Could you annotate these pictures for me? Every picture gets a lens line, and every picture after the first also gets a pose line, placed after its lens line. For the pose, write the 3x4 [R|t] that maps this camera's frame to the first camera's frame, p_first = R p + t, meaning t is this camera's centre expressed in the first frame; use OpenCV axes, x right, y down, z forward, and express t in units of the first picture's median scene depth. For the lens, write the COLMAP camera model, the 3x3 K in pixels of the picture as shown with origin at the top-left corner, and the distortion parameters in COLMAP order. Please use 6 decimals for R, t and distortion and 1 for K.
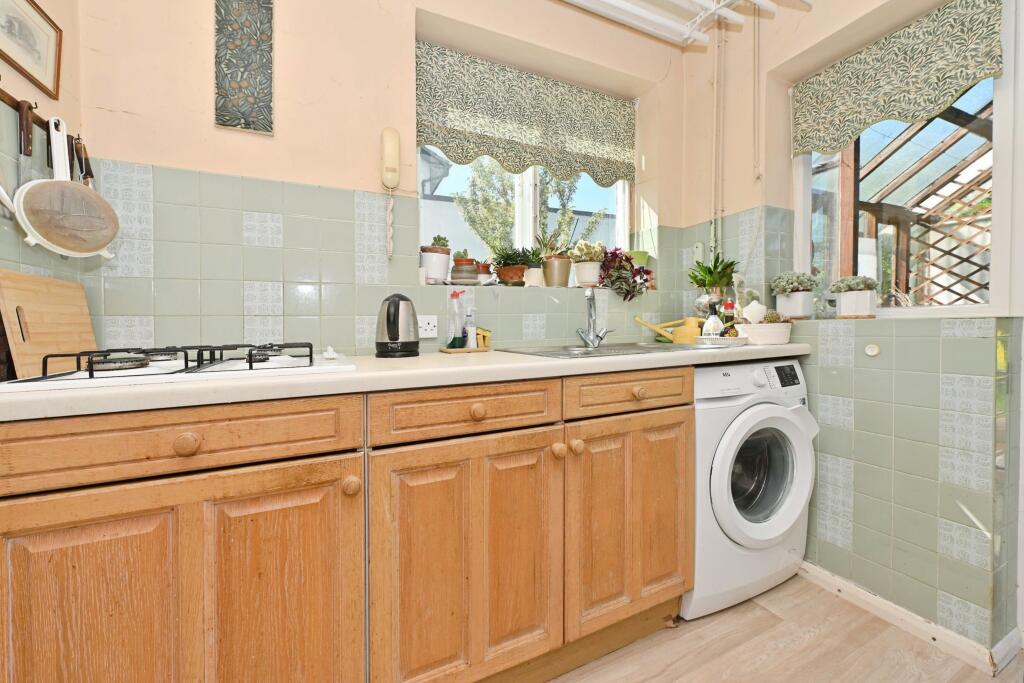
lens RADIAL K [[402.1, 0, 514.2], [0, 402.1, 339.5], [0, 0, 1]] dist [0.006643, -0.001870]
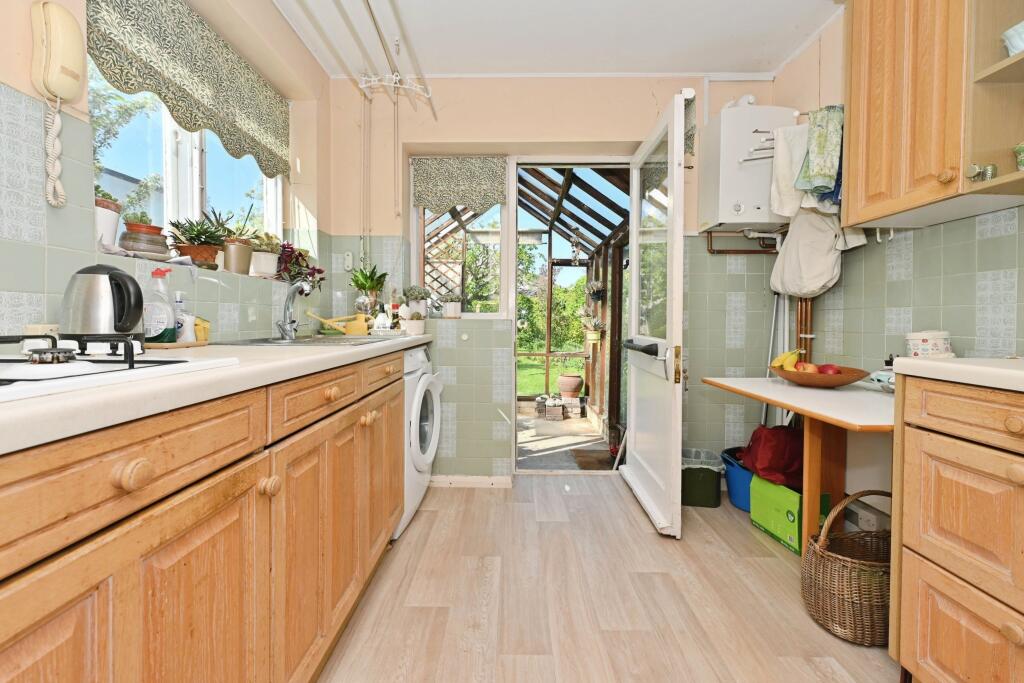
lens RADIAL K [[402.1, 0, 514.1], [0, 402.1, 335.7], [0, 0, 1]] dist [0.006643, -0.001870]
pose [[0.427227, -0.011301, 0.904074, -0.542666], [0.013417, 0.999891, 0.006158, 0.011859], [-0.904045, 0.009499, 0.427332, 0.058464]]
